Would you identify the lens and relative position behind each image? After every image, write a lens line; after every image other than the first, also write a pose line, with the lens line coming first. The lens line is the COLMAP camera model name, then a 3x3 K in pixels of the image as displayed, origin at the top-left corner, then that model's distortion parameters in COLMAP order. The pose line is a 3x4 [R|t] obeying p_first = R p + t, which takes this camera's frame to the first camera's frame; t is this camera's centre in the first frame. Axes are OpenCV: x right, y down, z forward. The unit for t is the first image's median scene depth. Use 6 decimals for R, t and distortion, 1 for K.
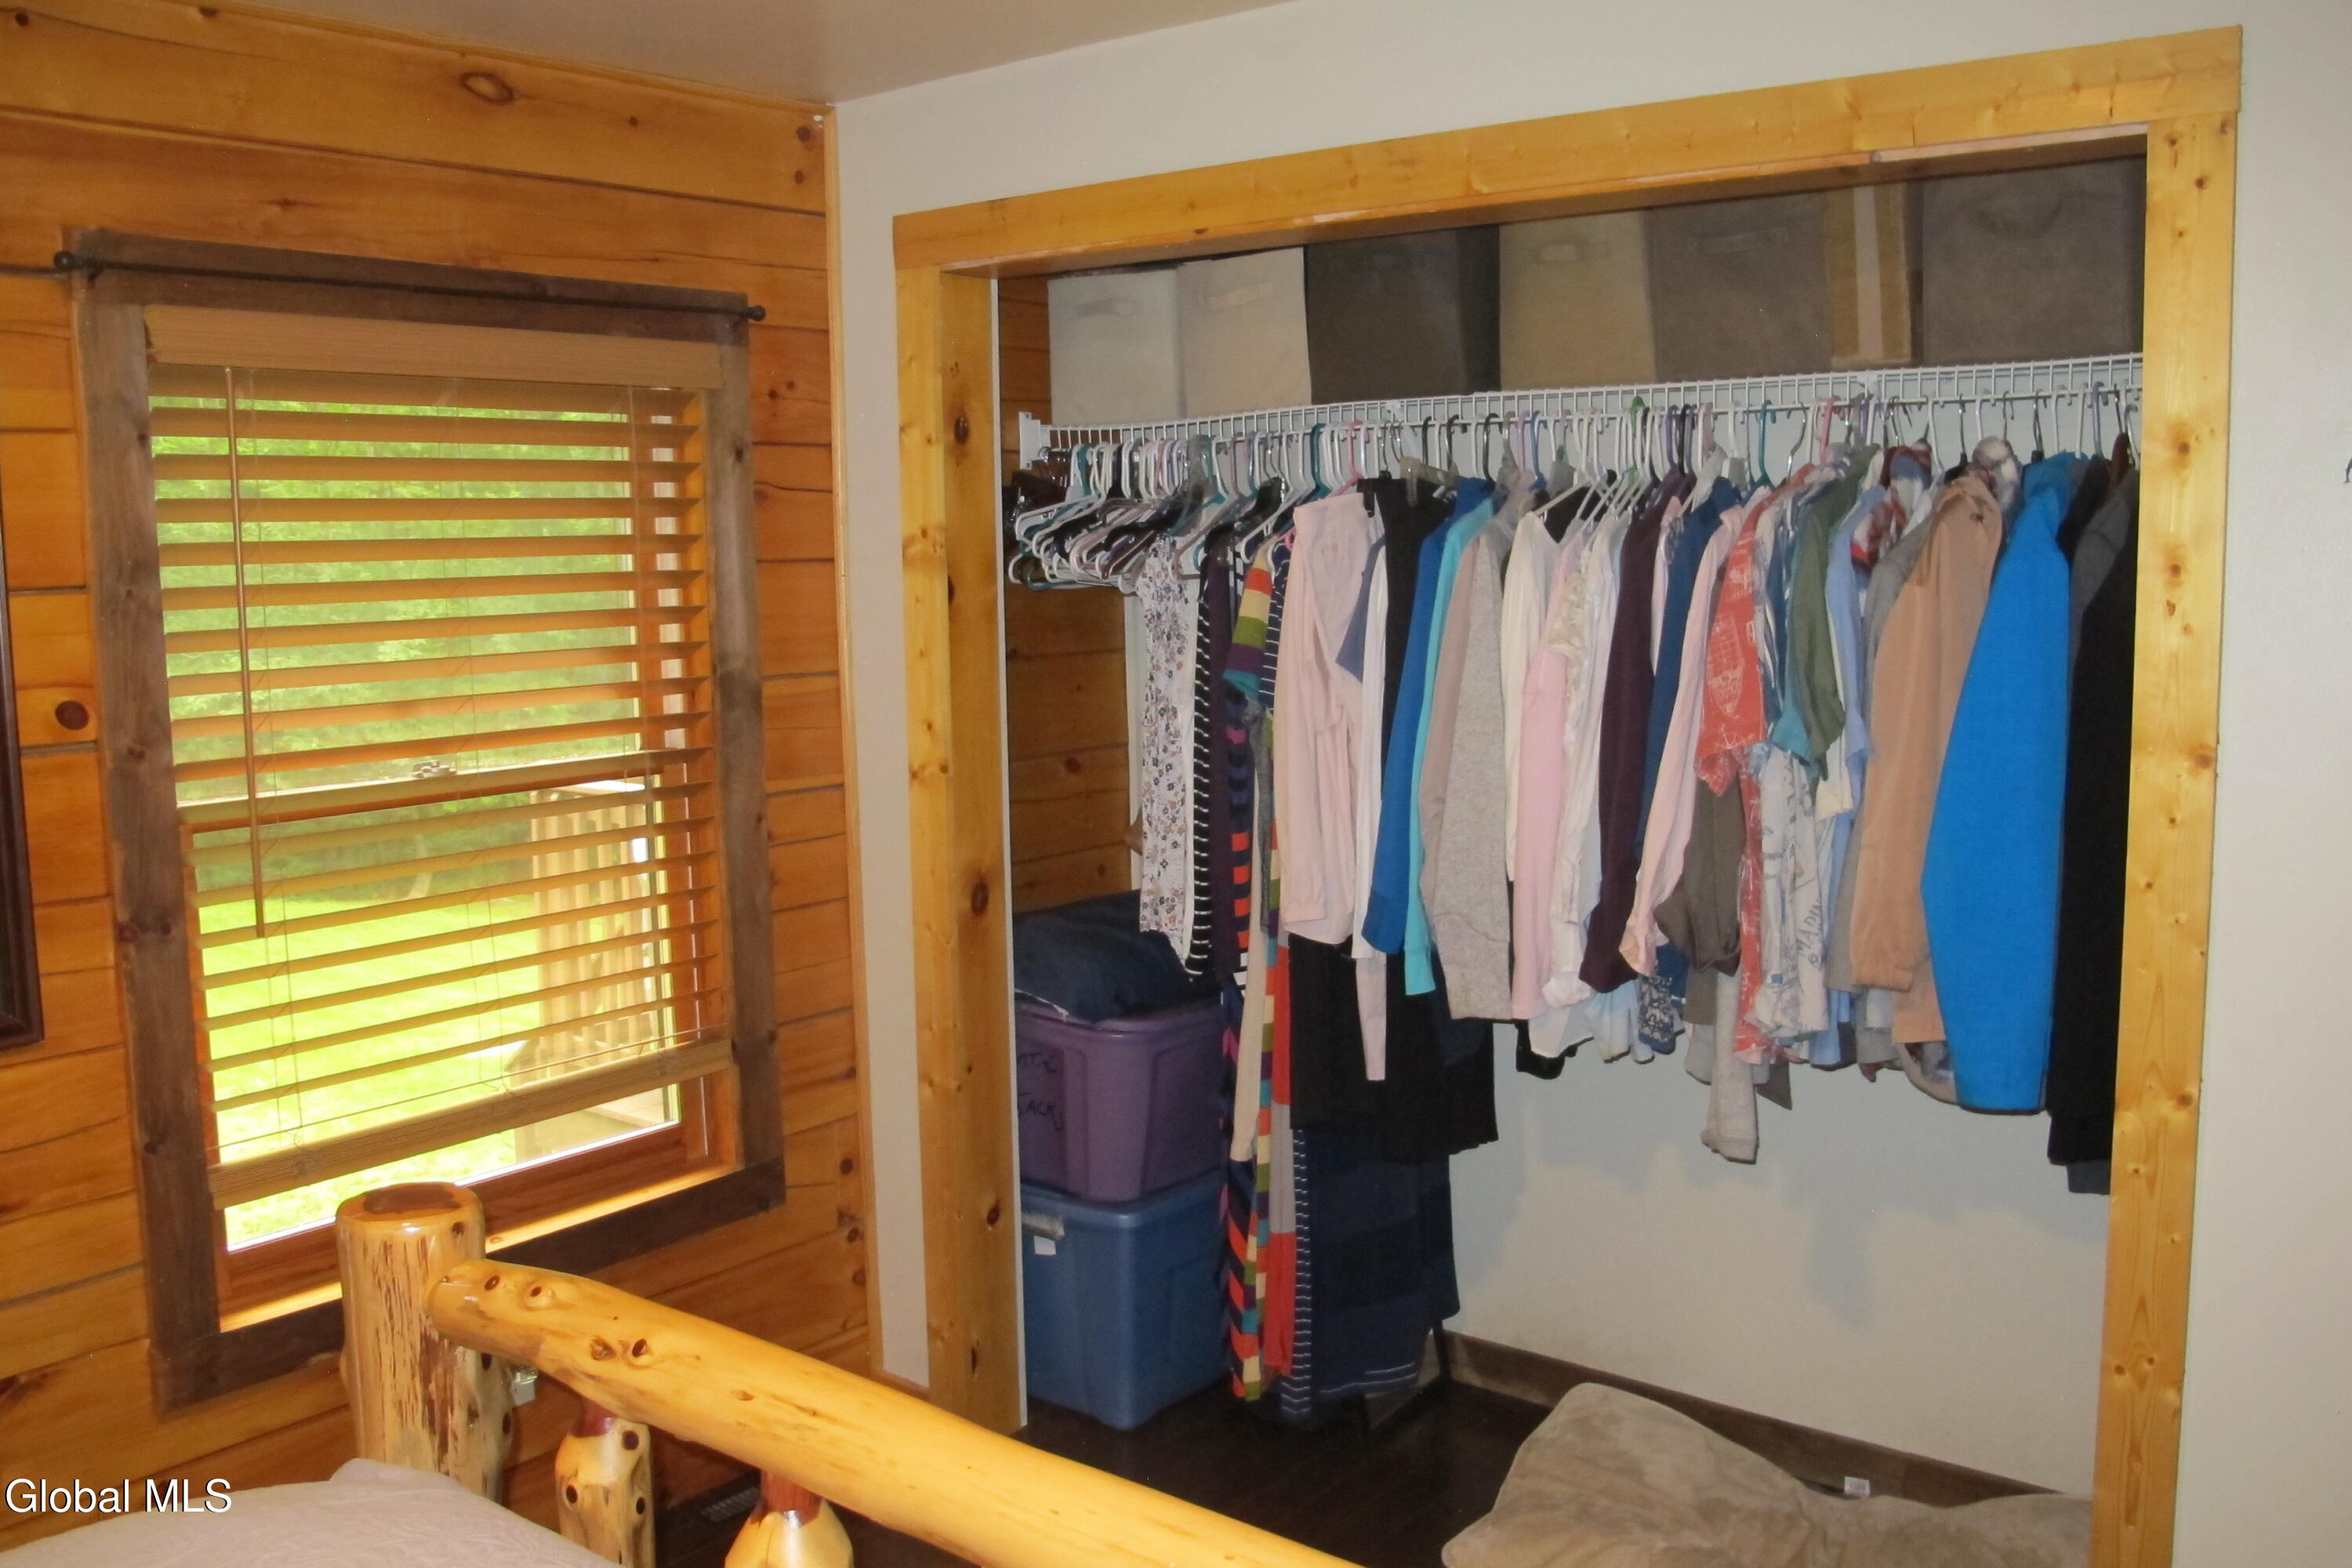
lens RADIAL K [[1980.2, 0, 1177.2], [0, 1980.2, 762.2], [0, 0, 1]] dist [-0.143432, 0.103744]
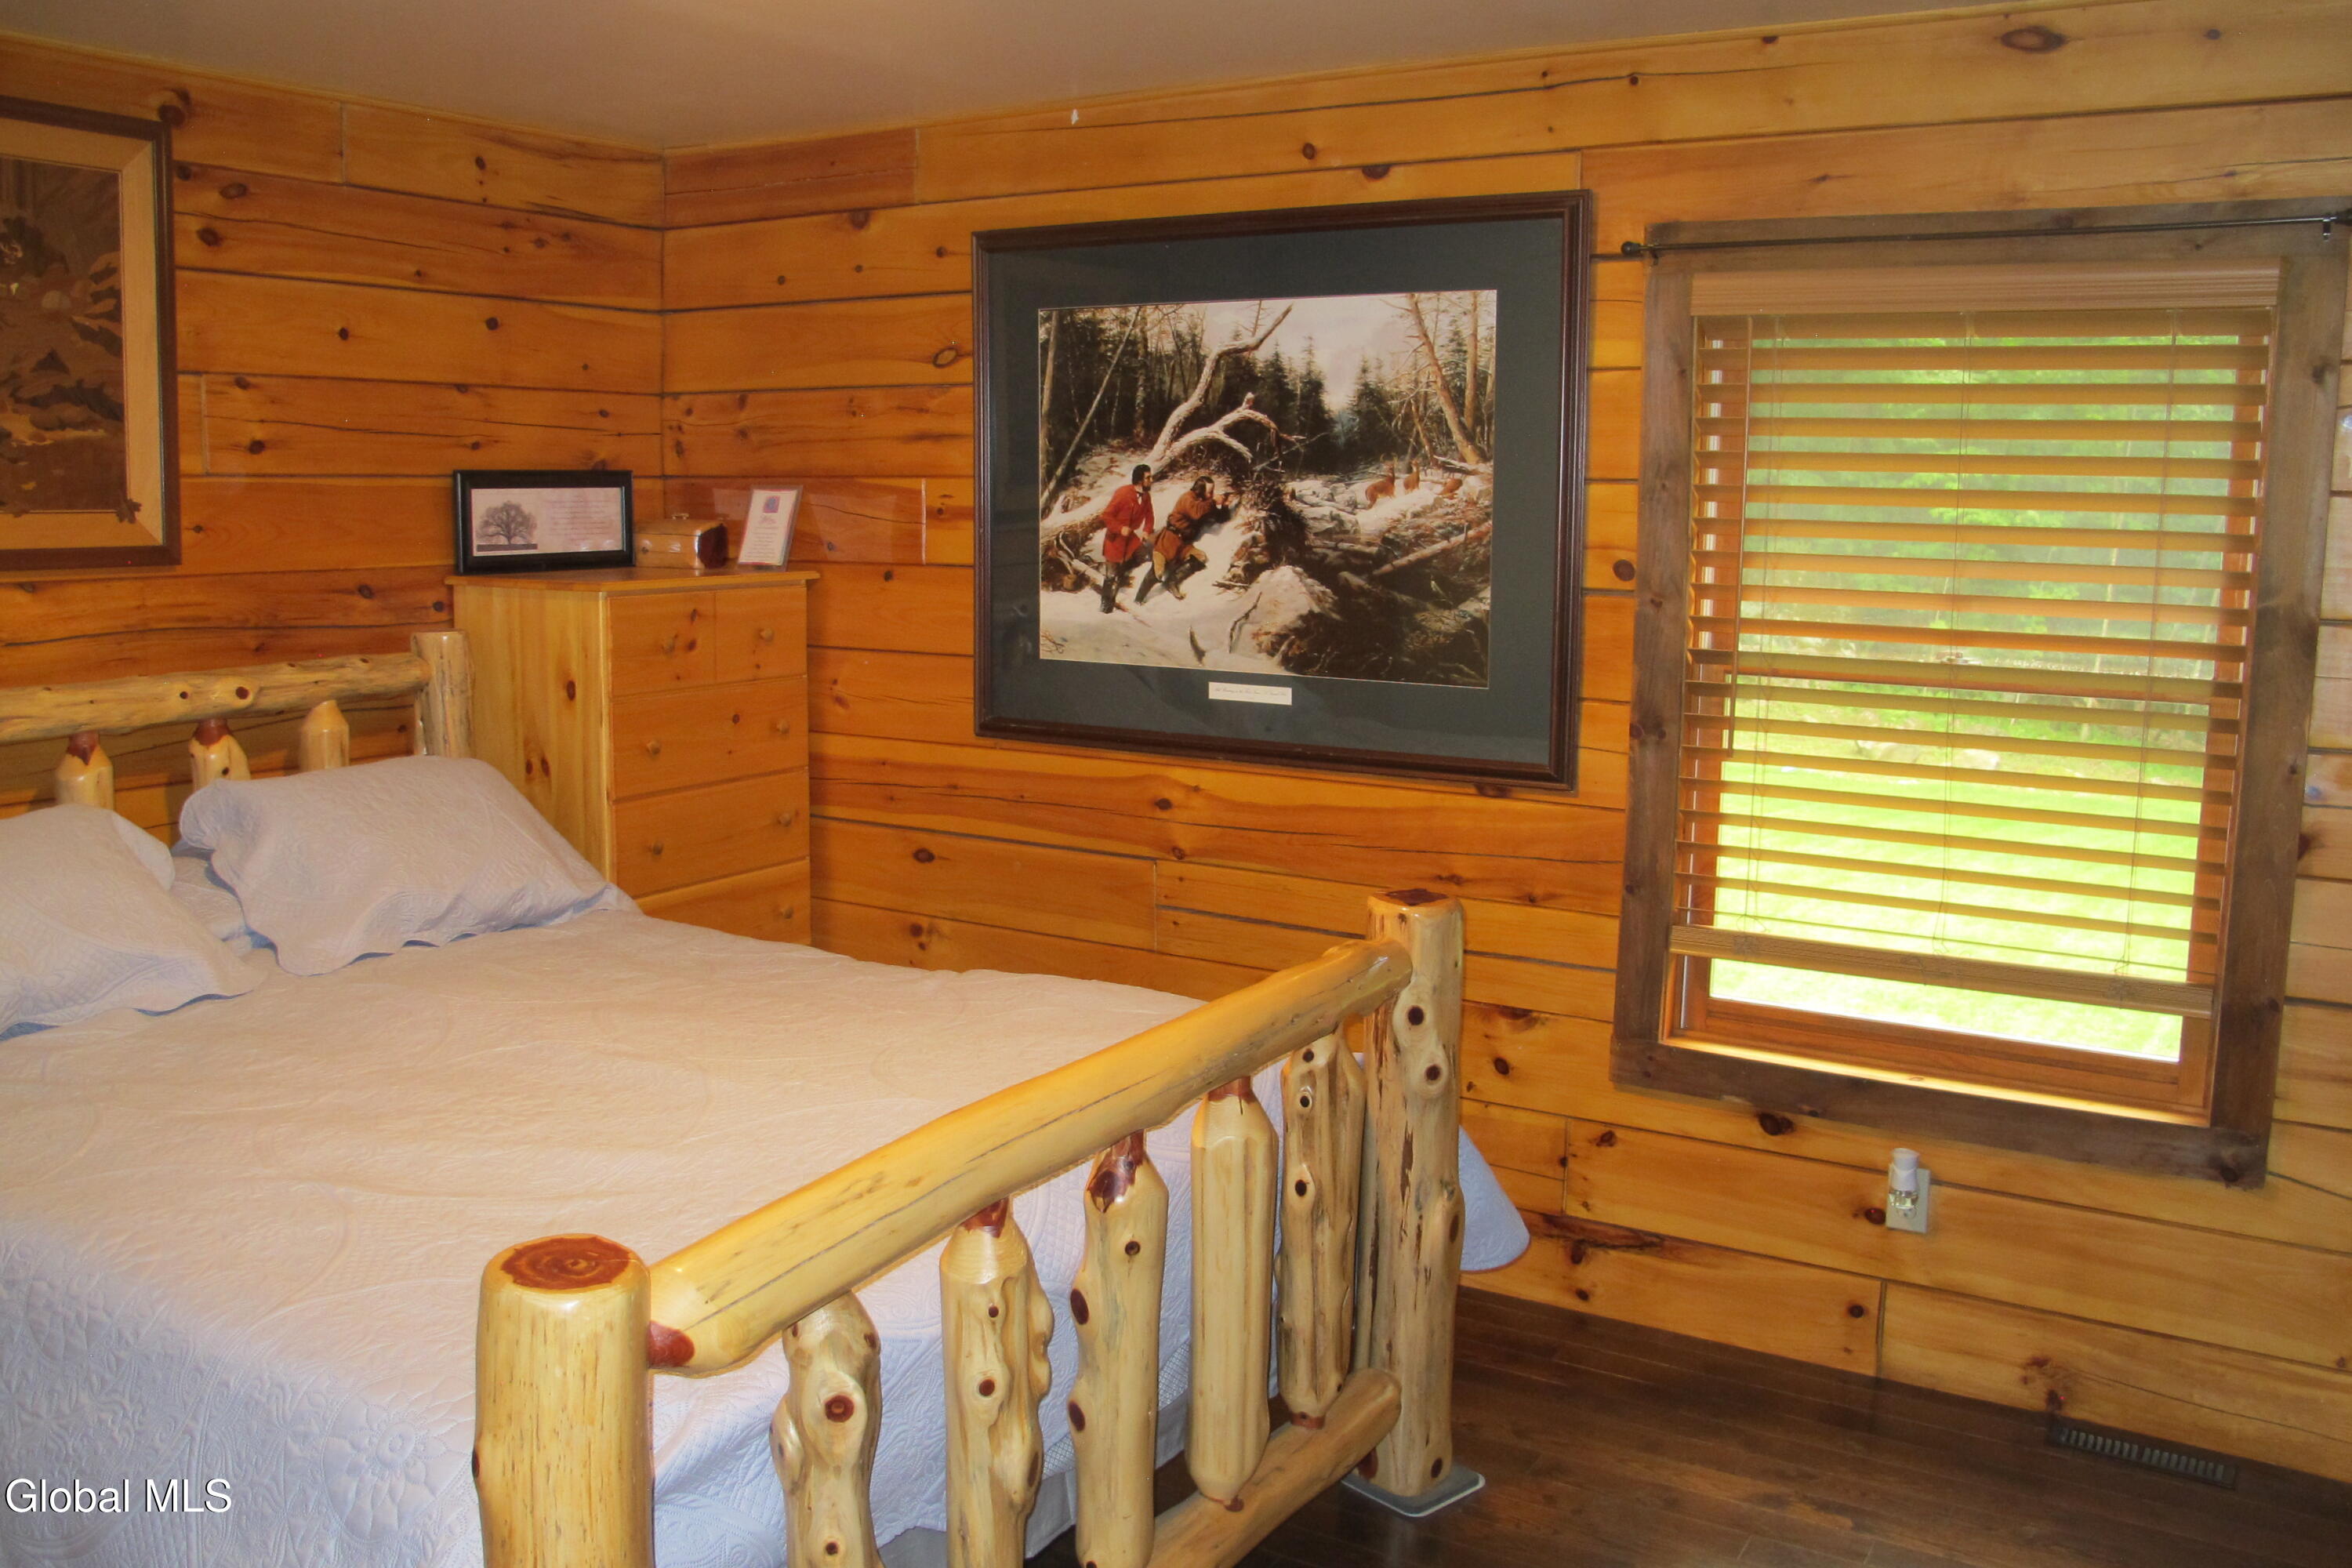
lens RADIAL K [[1980.2, 0, 1118.6], [0, 1980.2, 763.6], [0, 0, 1]] dist [-0.143432, 0.103744]
pose [[0.127995, 0.158426, -0.979040, 0.735712], [-0.122291, 0.982147, 0.142941, -0.041308], [0.984206, 0.101432, 0.145084, 0.394732]]
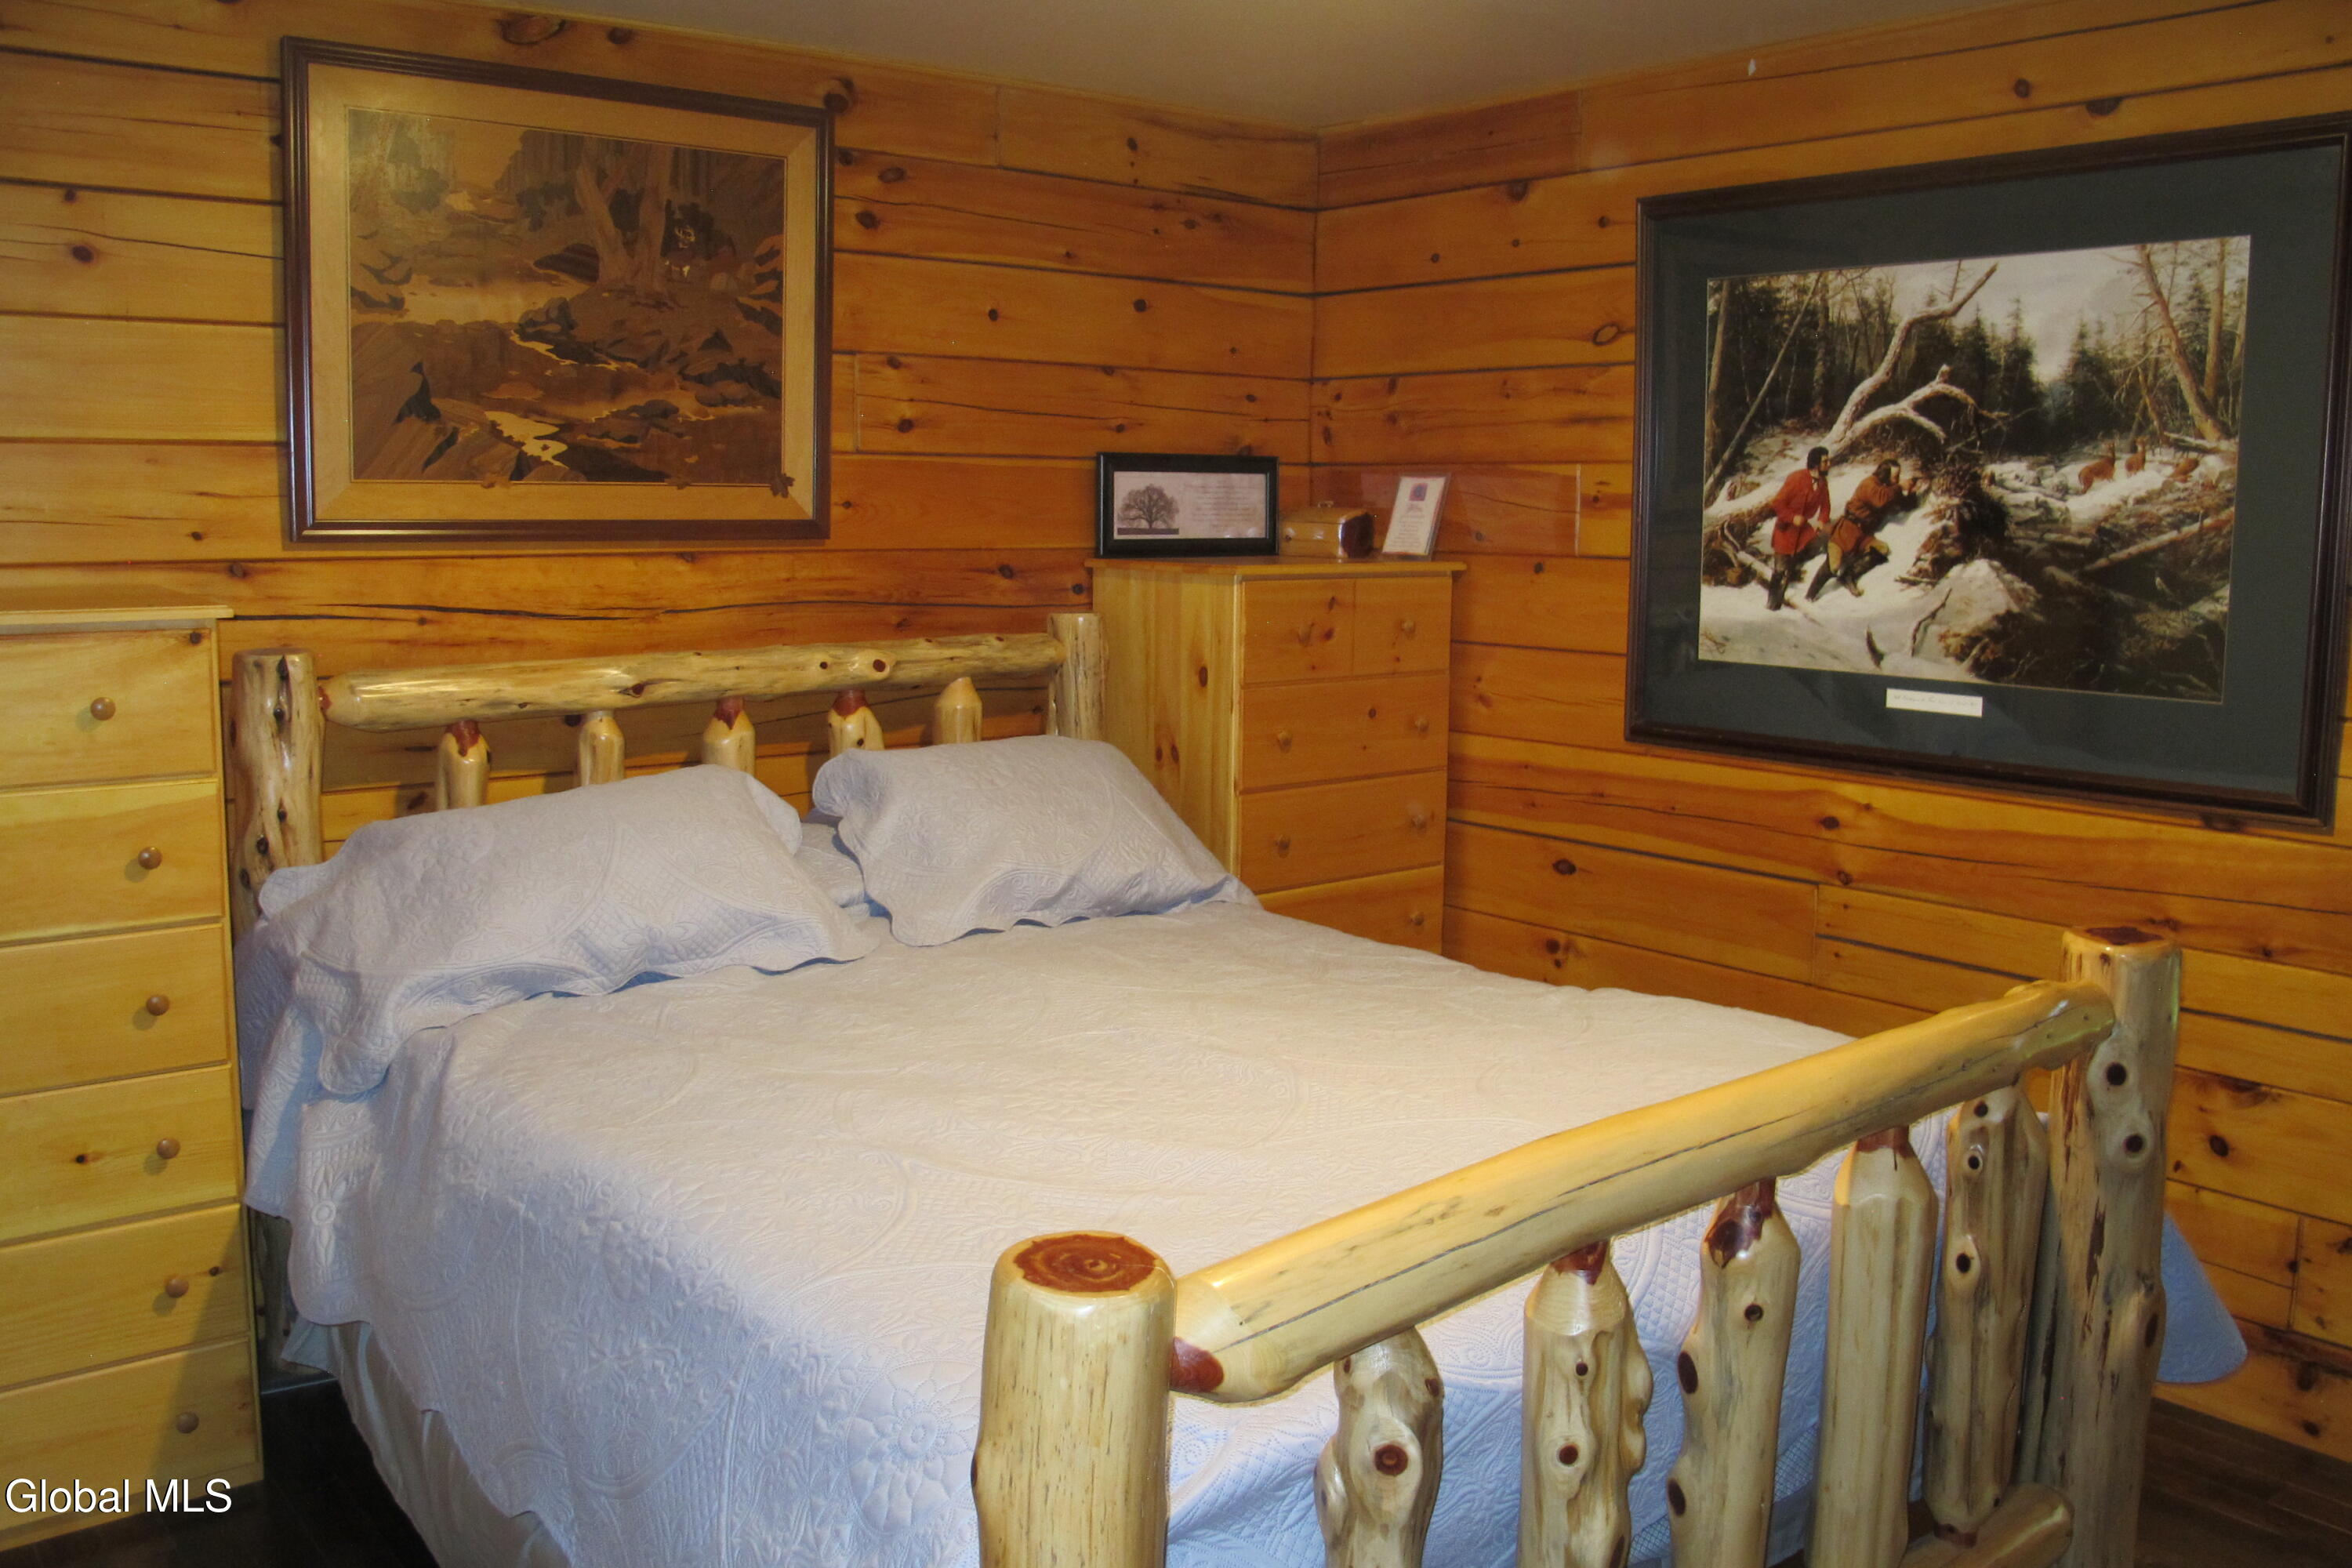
lens RADIAL K [[1980.2, 0, 1135.8], [0, 1980.2, 764.1], [0, 0, 1]] dist [-0.143432, 0.103744]
pose [[-0.199578, 0.146338, -0.968893, 0.663153], [-0.114084, 0.978591, 0.171302, -0.015947], [0.973218, 0.144724, -0.178611, 0.417342]]
